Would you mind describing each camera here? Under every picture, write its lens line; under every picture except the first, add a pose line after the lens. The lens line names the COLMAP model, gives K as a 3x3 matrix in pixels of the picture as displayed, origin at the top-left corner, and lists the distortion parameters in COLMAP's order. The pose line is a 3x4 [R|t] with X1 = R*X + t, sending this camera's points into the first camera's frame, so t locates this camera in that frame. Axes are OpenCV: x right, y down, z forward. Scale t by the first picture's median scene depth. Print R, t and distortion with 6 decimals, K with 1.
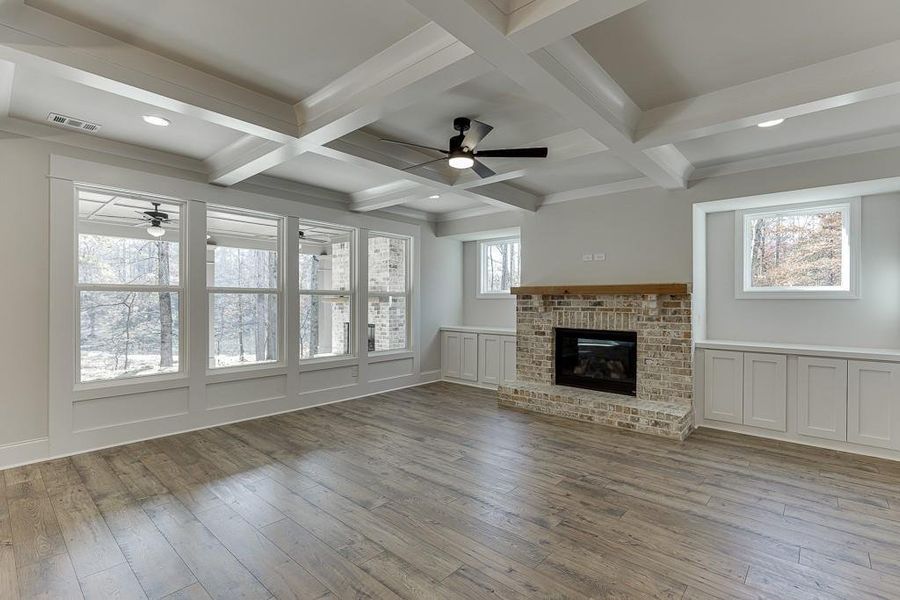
lens RADIAL K [[416.5, 0, 453.5], [0, 416.5, 302.3], [0, 0, 1]] dist [-0.000490, -0.000433]
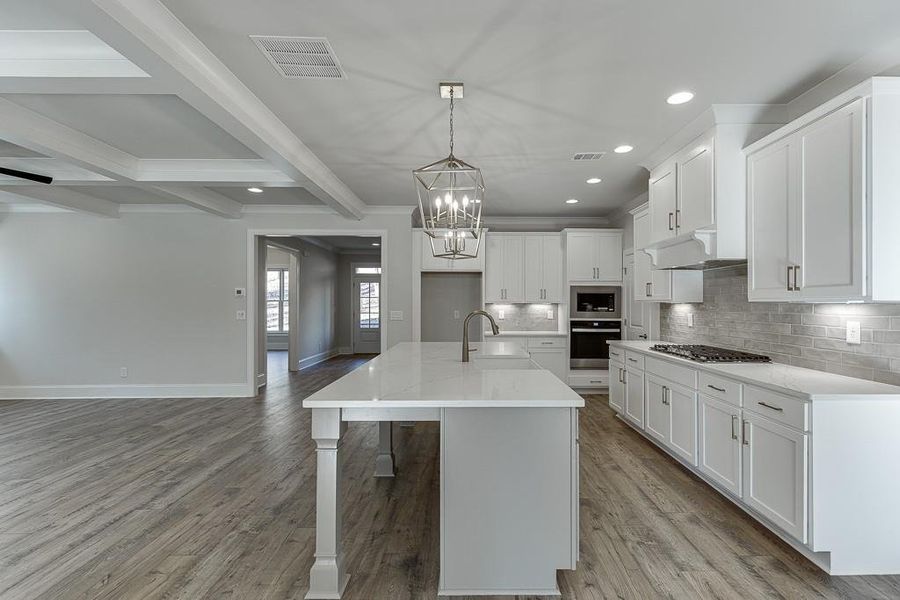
lens RADIAL K [[414.8, 0, 470.1], [0, 414.8, 300.3], [0, 0, 1]] dist [0.008415, -0.000172]
pose [[-0.664407, 0.001011, 0.747370, -1.020661], [0.000377, 0.999999, -0.001018, -0.007369], [-0.747371, -0.000395, -0.664407, 0.457033]]
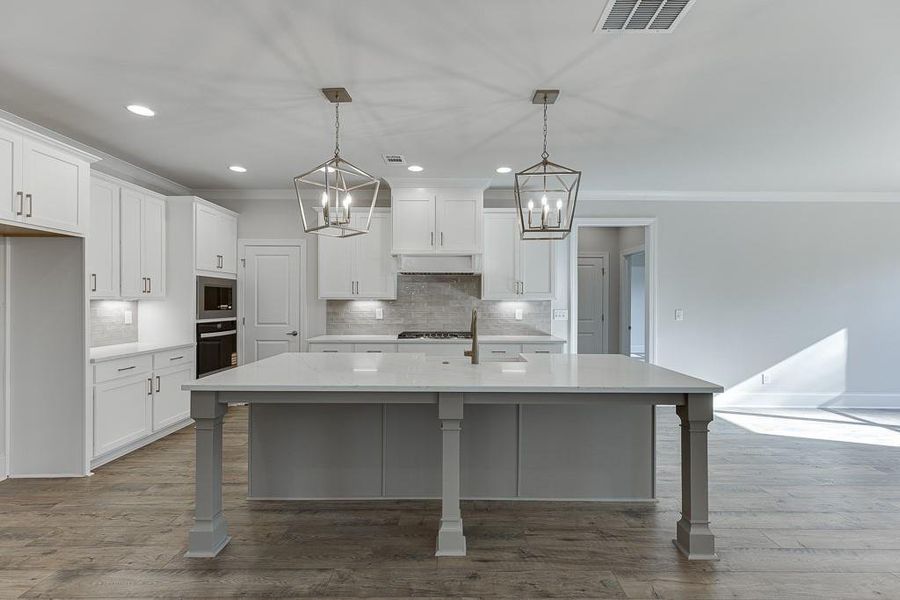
lens RADIAL K [[402.7, 0, 456.3], [0, 402.7, 301.9], [0, 0, 1]] dist [0.006651, 0.000059]
pose [[-0.754236, -0.004673, -0.656587, -0.163054], [-0.009219, 0.999951, 0.003473, -0.003227], [0.656539, 0.008672, -0.754243, 0.451708]]
